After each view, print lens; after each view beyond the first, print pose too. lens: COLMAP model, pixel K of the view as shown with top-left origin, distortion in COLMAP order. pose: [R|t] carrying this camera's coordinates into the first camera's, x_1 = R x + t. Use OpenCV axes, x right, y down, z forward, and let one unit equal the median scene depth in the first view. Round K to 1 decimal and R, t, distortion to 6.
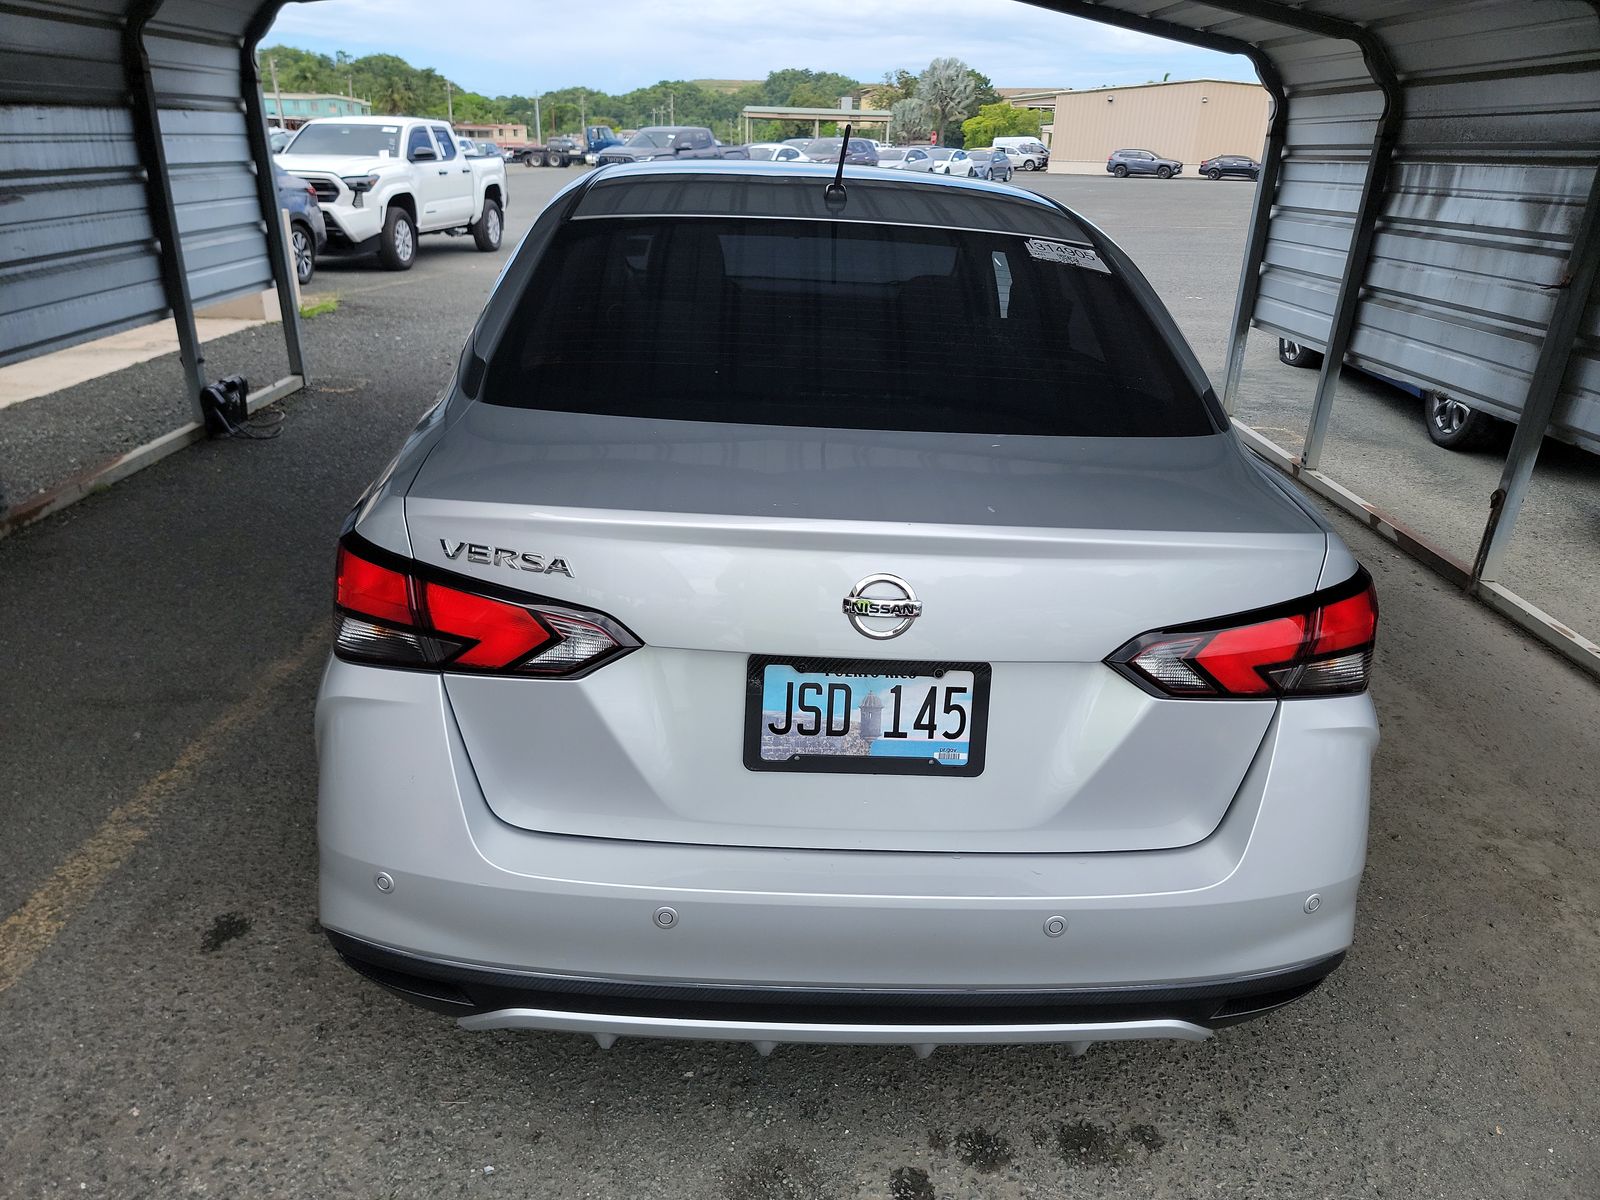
lens RADIAL K [[1109.5, 0, 786.9], [0, 1109.5, 605.2], [0, 0, 1]] dist [0.064686, -0.050700]
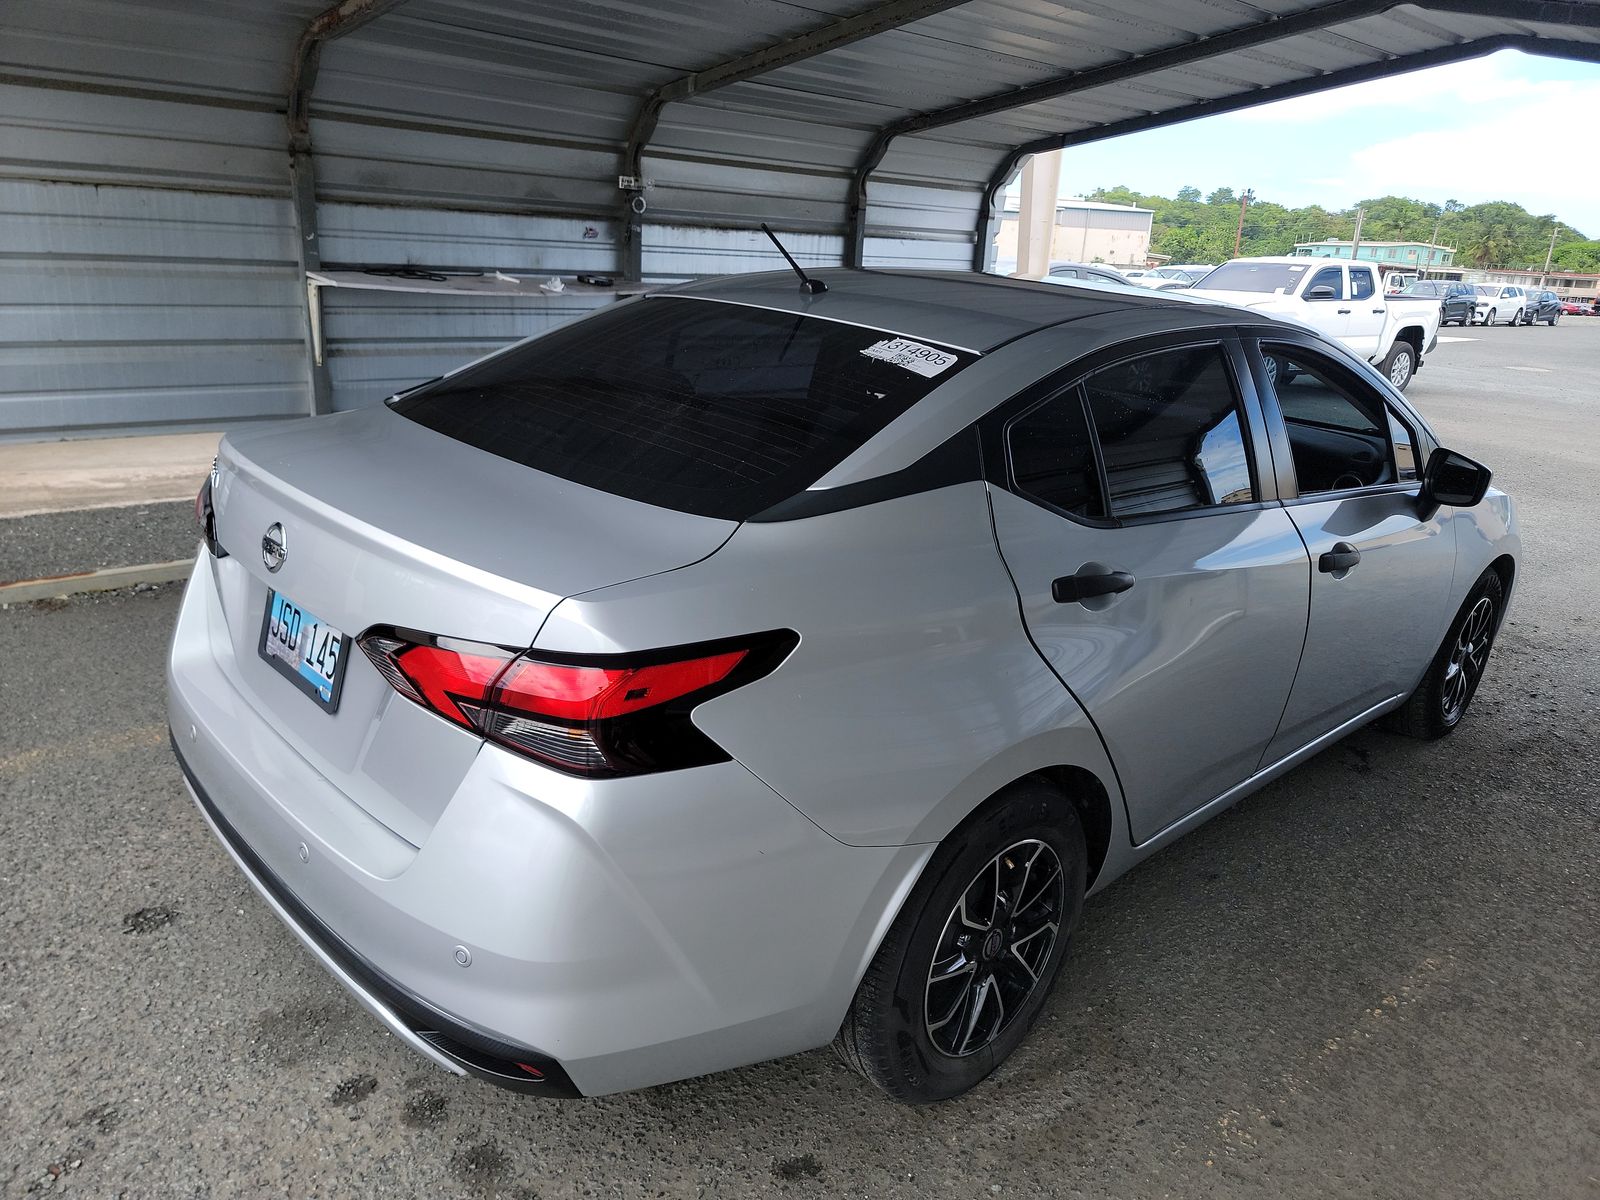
lens RADIAL K [[1109.5, 0, 791.5], [0, 1109.5, 592.4], [0, 0, 1]] dist [0.064686, -0.050700]
pose [[0.668452, 0.234028, -0.705977, 0.395953], [-0.318989, 0.947681, 0.012118, -0.043725], [0.671876, 0.217098, 0.708132, 0.131818]]
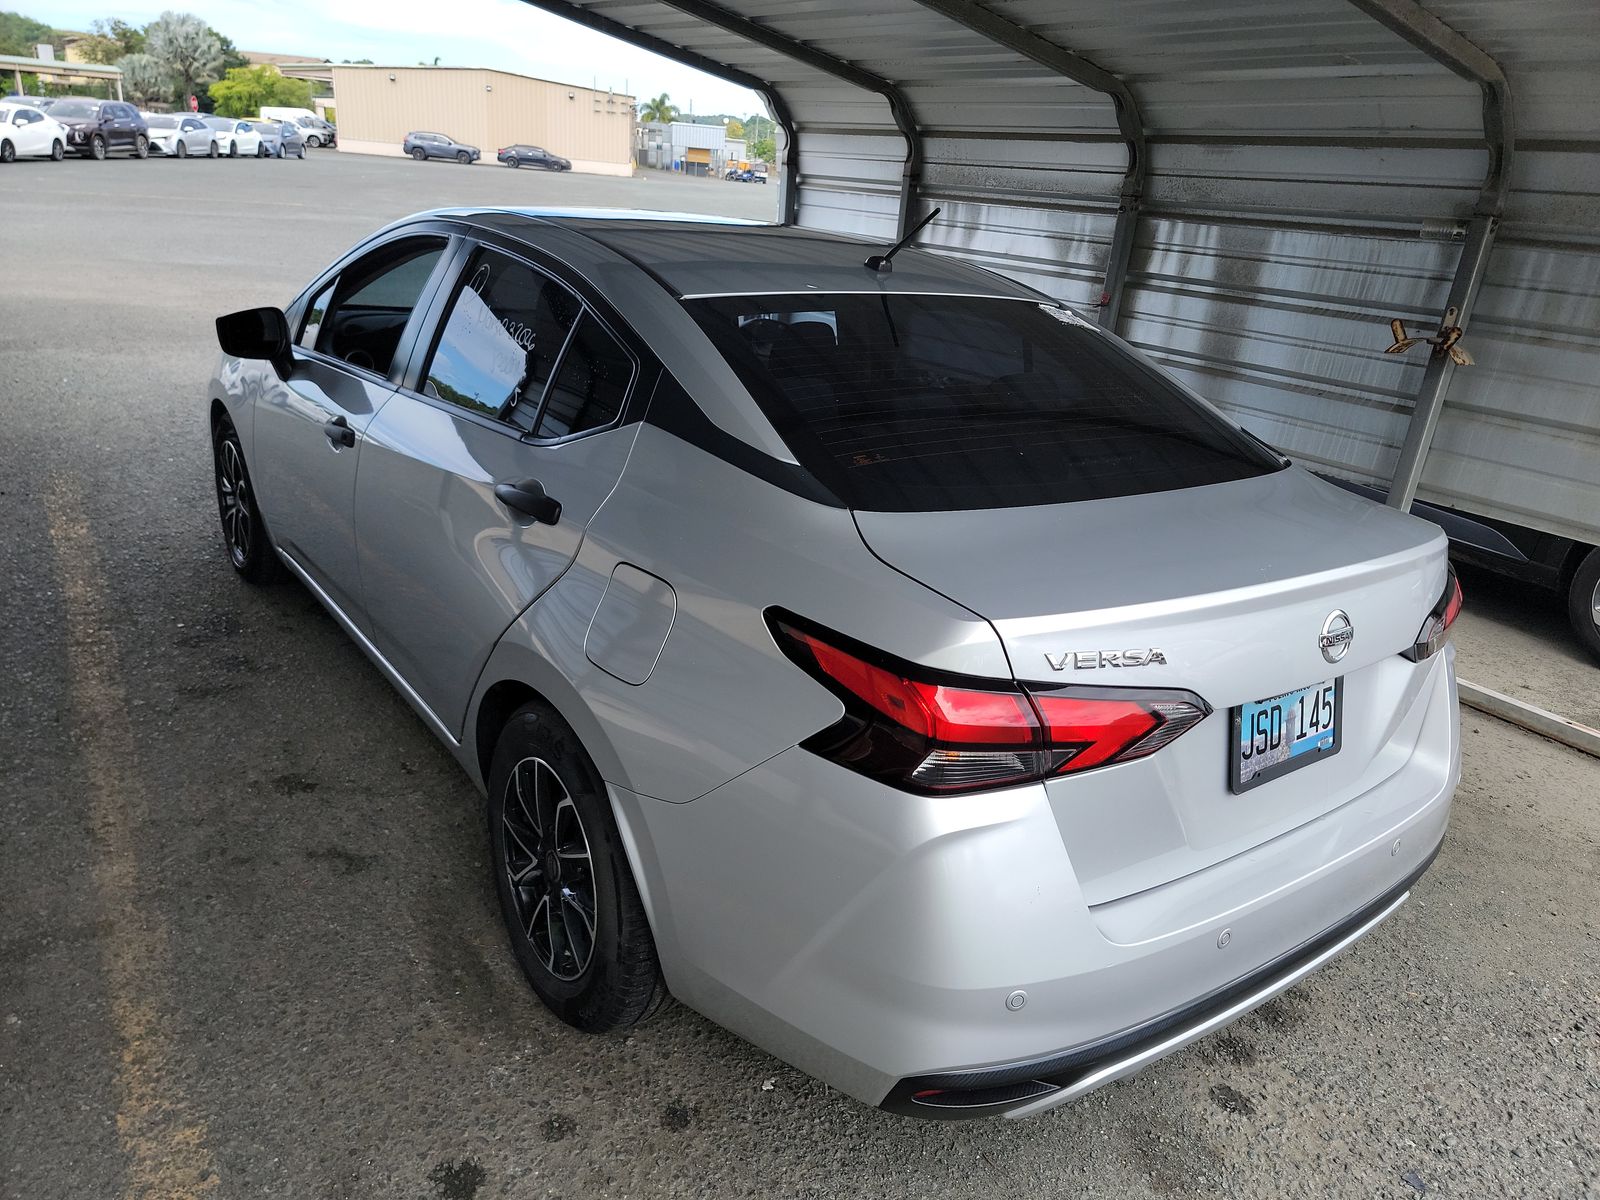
lens RADIAL K [[1109.5, 0, 816.7], [0, 1109.5, 600.7], [0, 0, 1]] dist [0.064686, -0.050700]
pose [[0.819667, -0.176459, 0.544985, -0.295084], [0.170494, 0.983407, 0.061990, -0.059469], [-0.546881, 0.042106, 0.836151, 0.071215]]
